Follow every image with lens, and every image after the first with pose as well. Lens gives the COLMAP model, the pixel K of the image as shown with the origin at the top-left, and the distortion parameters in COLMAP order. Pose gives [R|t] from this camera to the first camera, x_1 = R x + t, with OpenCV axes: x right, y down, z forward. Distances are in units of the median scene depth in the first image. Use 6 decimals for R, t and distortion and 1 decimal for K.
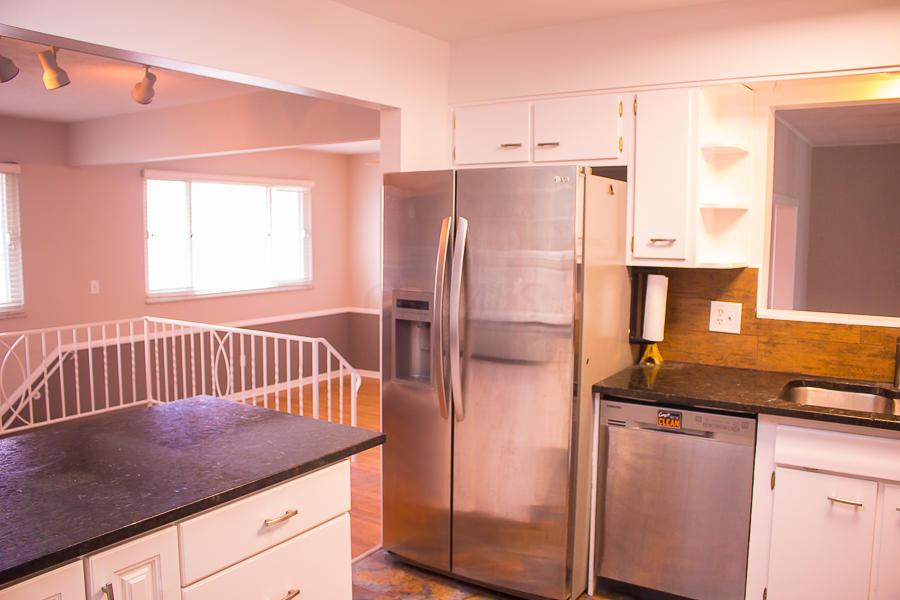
lens RADIAL K [[763.4, 0, 445.8], [0, 763.4, 301.8], [0, 0, 1]] dist [-0.158341, 0.143391]
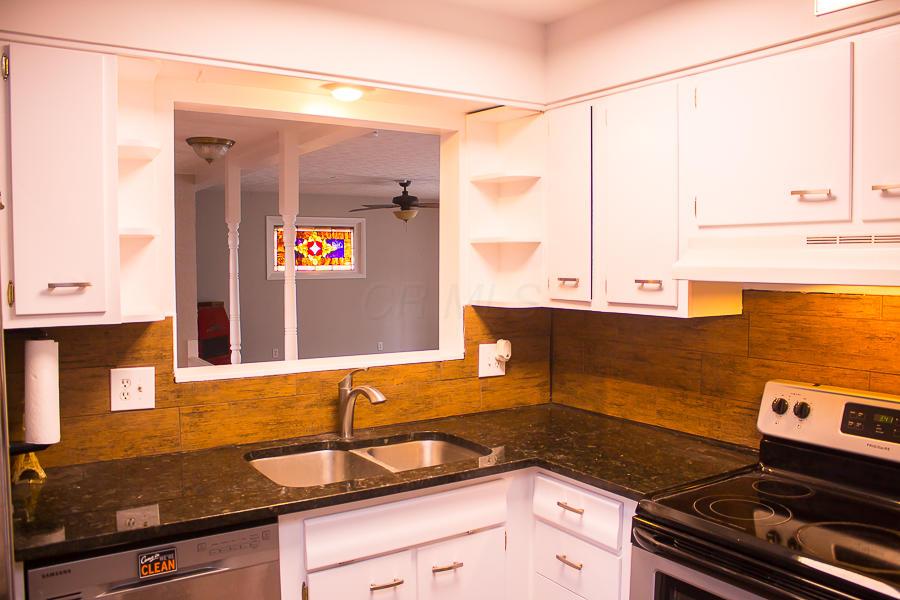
lens RADIAL K [[763.4, 0, 445.8], [0, 763.4, 301.8], [0, 0, 1]] dist [-0.158341, 0.143391]
pose [[0.388413, -0.061272, 0.919446, -0.157752], [0.091025, 0.995458, 0.027885, -0.055030], [-0.916979, 0.072861, 0.392226, 0.455840]]
